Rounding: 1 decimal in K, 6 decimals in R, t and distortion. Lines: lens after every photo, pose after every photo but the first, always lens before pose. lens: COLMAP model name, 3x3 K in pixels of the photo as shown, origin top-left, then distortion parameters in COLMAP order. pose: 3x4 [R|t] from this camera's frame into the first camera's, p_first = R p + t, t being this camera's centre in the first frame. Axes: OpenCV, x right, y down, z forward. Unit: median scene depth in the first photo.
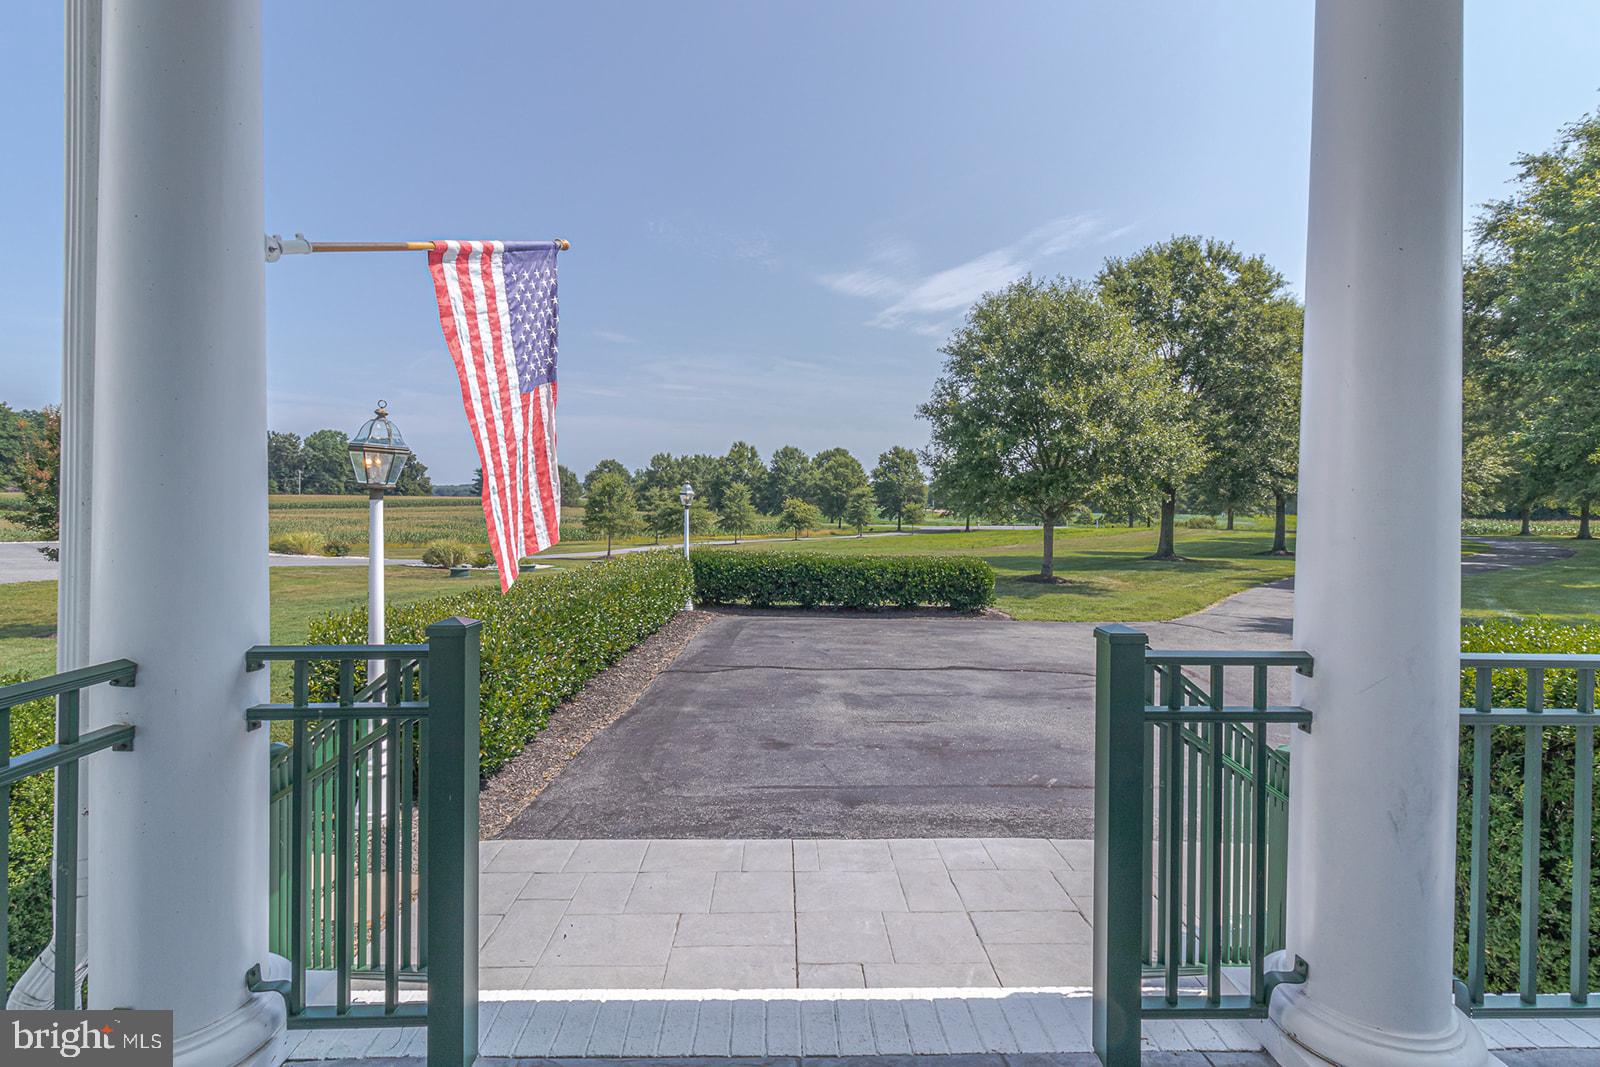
lens RADIAL K [[726.8, 0, 850.8], [0, 726.8, 512.2], [0, 0, 1]] dist [-0.001852, 0.000539]
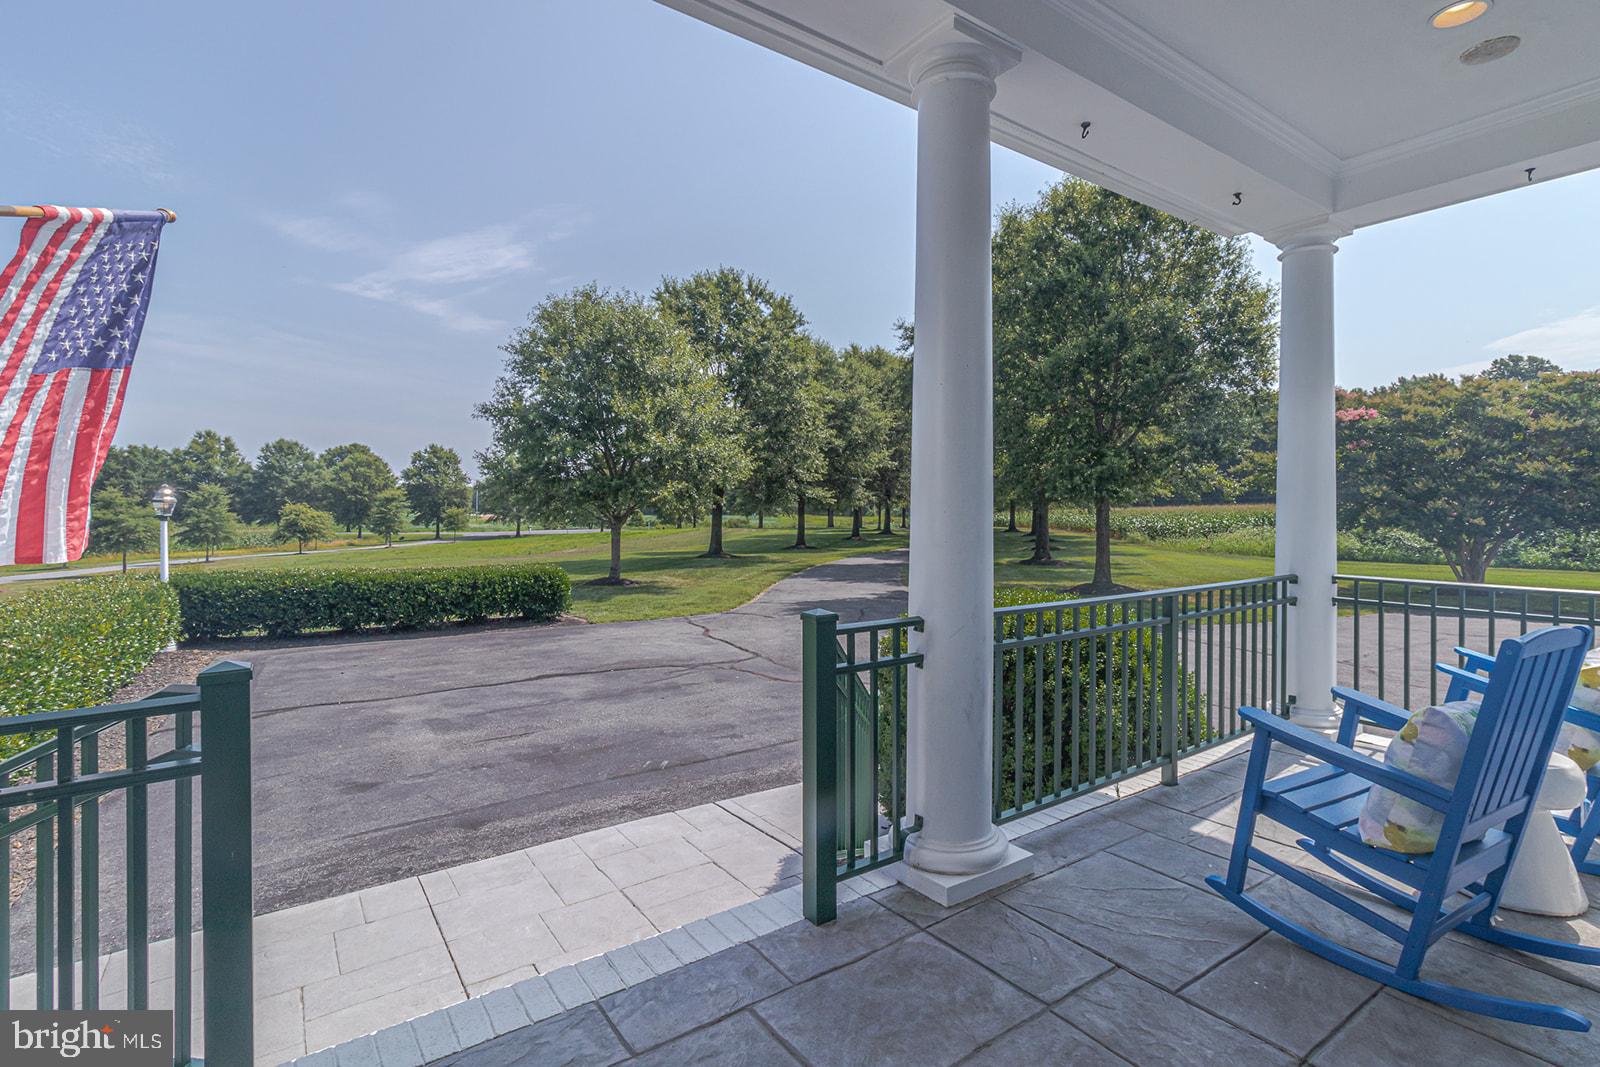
lens RADIAL K [[761.0, 0, 800.9], [0, 761.0, 515.5], [0, 0, 1]] dist [-0.000524, 0.000226]
pose [[0.835882, -0.016689, 0.548655, -0.105871], [0.013199, 0.999860, 0.010305, -0.009554], [-0.548750, -0.001372, 0.835985, -0.048268]]
